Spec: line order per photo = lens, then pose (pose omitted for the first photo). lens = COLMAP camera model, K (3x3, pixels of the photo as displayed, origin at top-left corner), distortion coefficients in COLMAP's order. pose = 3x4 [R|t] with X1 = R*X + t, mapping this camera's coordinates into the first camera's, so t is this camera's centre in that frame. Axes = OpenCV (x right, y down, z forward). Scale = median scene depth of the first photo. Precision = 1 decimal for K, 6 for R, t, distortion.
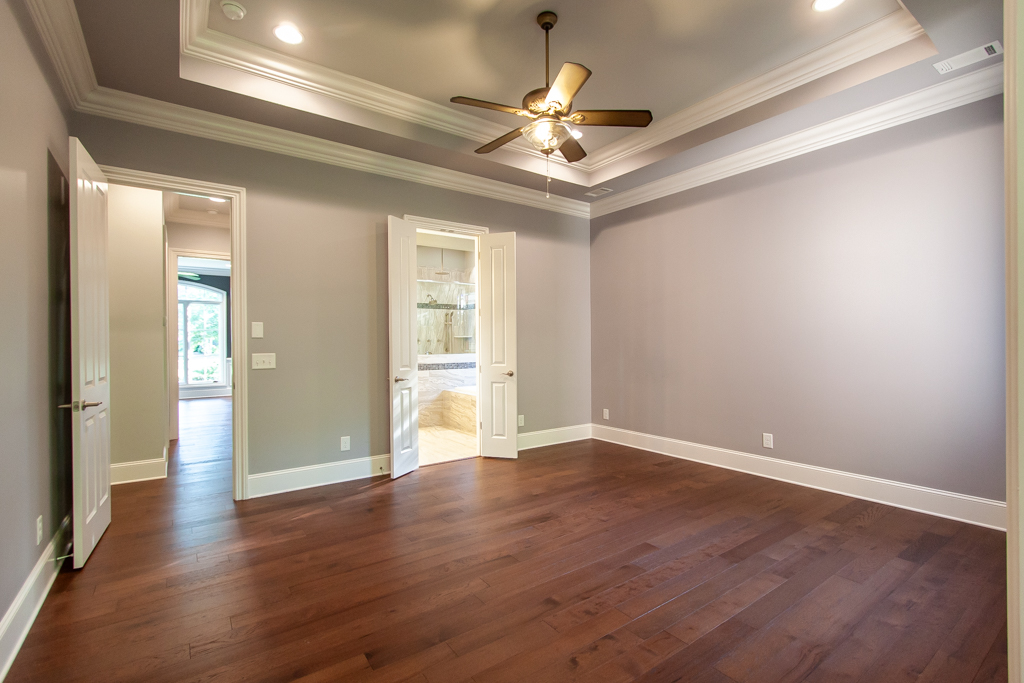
lens RADIAL K [[468.7, 0, 517.6], [0, 468.7, 341.1], [0, 0, 1]] dist [0.004295, 0.000373]
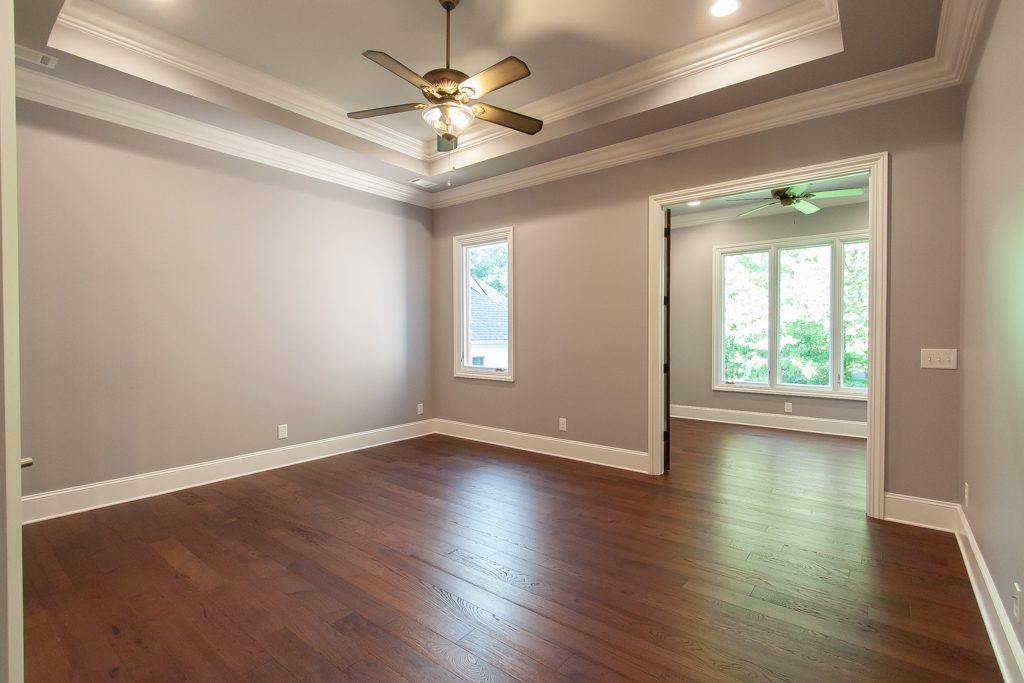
lens RADIAL K [[468.7, 0, 517.6], [0, 468.7, 341.1], [0, 0, 1]] dist [0.004295, 0.000373]
pose [[-0.277499, -0.006706, 0.960703, -0.687775], [0.000129, 0.999975, 0.007018, 0.002106], [-0.960726, 0.002072, -0.277491, 0.865573]]
